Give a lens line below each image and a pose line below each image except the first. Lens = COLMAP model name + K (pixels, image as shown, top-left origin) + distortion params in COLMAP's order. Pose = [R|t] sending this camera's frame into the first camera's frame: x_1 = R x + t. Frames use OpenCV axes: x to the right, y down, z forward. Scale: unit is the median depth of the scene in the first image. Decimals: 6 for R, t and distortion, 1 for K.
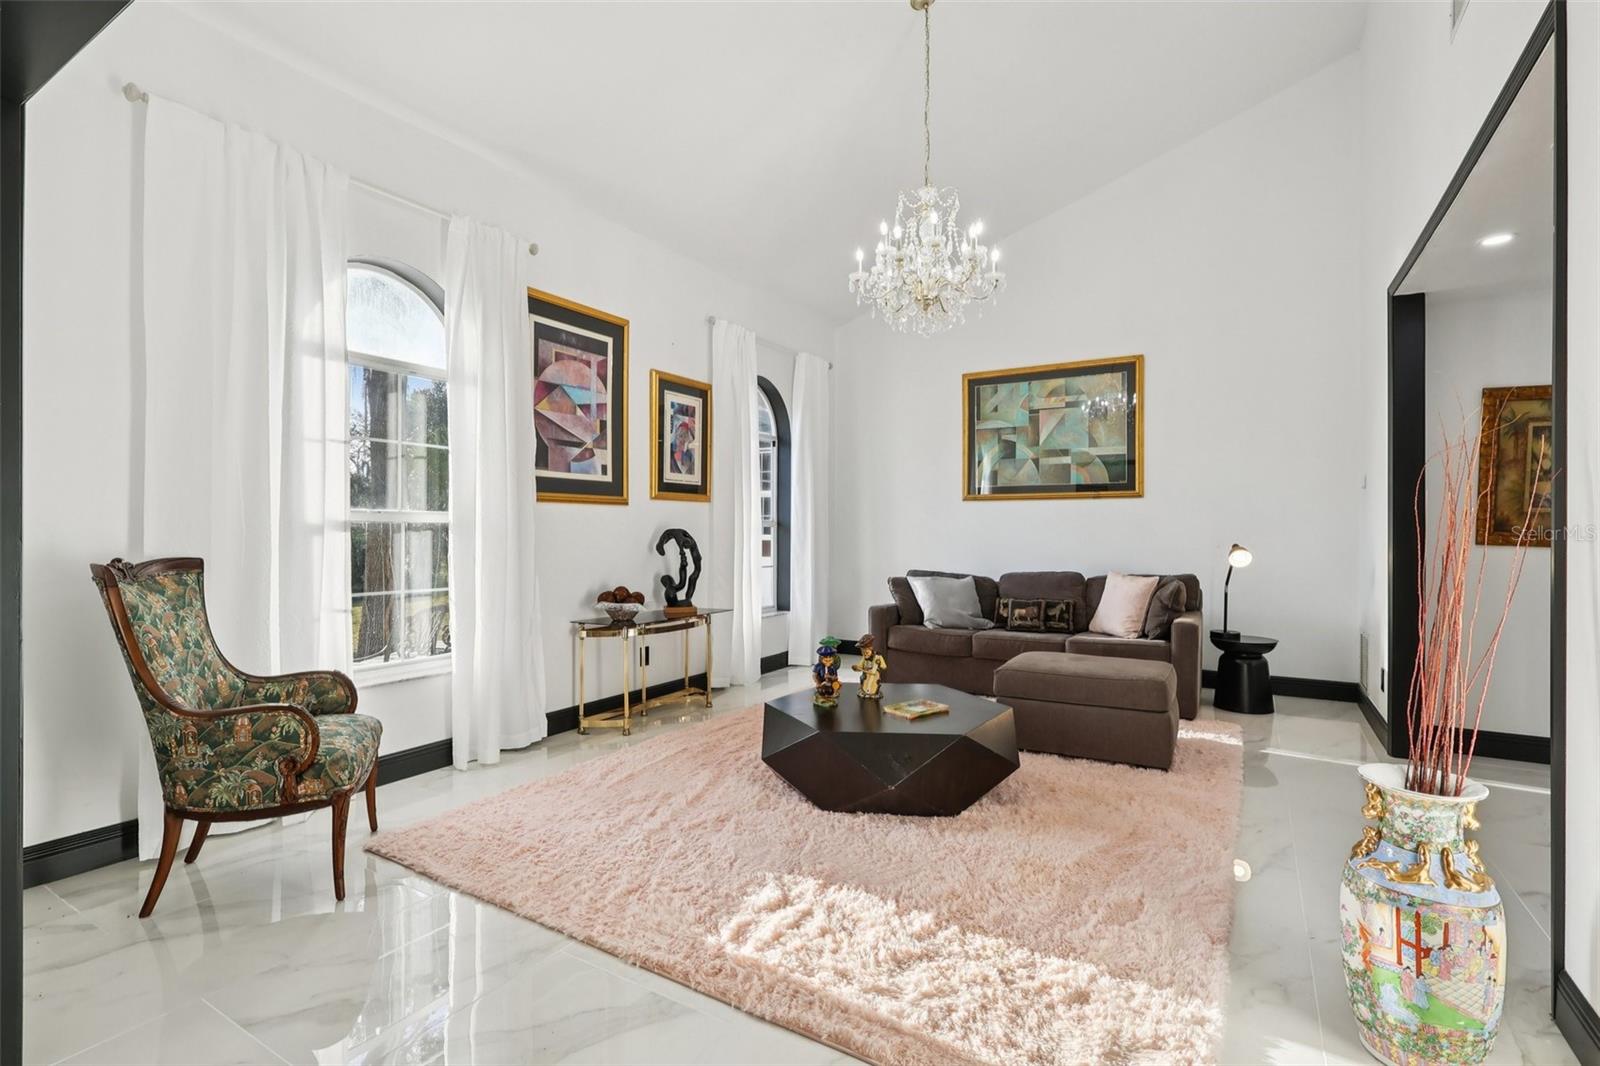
lens RADIAL K [[738.8, 0, 799.8], [0, 738.8, 530.5], [0, 0, 1]] dist [0.001825, 0.000135]
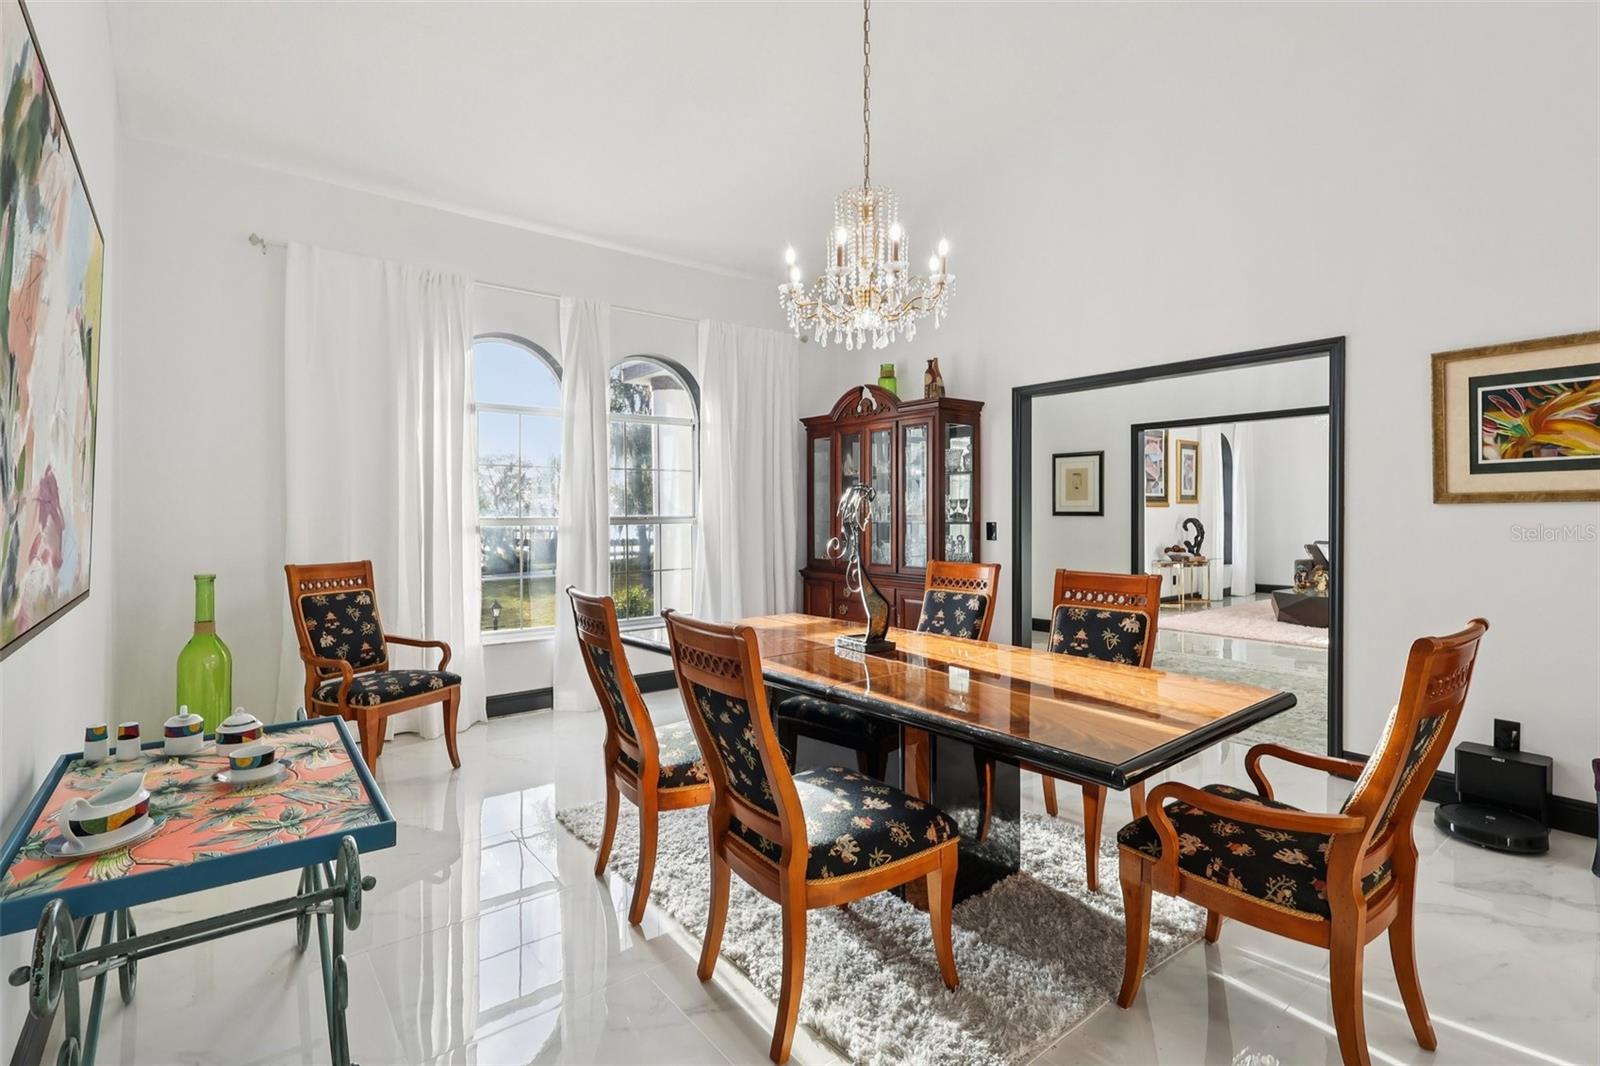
lens RADIAL K [[738.8, 0, 800.8], [0, 738.8, 522.9], [0, 0, 1]] dist [0.001825, 0.000135]
pose [[0.939886, -0.004685, -0.341458, -0.472451], [0.006338, 0.999973, 0.003726, -0.002949], [0.341431, -0.005667, 0.939890, -1.247410]]
